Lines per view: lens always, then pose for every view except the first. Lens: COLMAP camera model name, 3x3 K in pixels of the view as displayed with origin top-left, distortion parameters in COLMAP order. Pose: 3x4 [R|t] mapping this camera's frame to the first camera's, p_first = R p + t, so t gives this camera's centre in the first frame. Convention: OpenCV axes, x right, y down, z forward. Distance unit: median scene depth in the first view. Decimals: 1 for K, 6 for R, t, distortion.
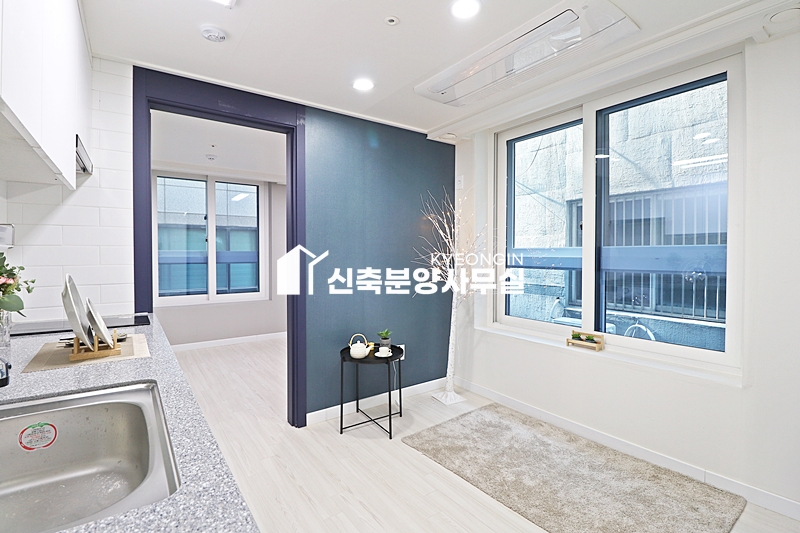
lens RADIAL K [[371.0, 0, 399.7], [0, 371.0, 260.4], [0, 0, 1]] dist [-0.000460, -0.011952]
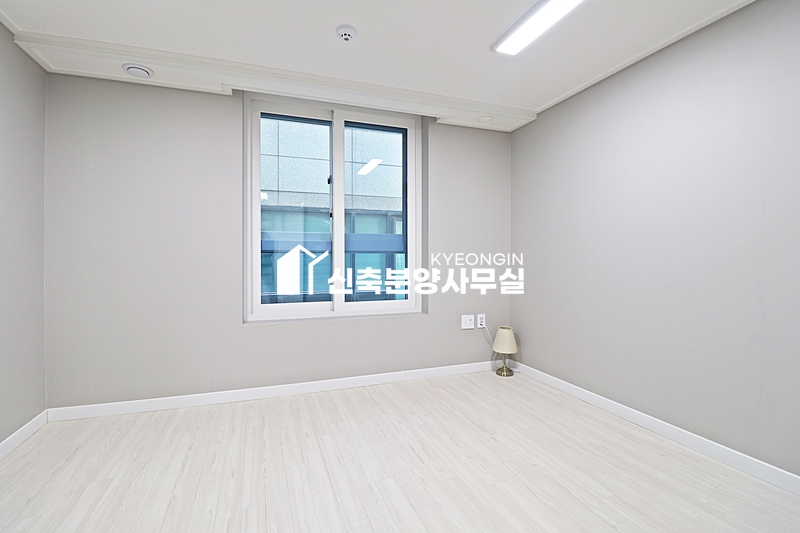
lens RADIAL K [[371.0, 0, 399.7], [0, 371.0, 260.4], [0, 0, 1]] dist [-0.000460, -0.011952]
pose [[0.962804, 0.001363, -0.270196, -0.223766], [-0.003592, 0.999963, -0.007755, 0.024032], [0.270176, 0.008437, 0.962774, 0.399153]]
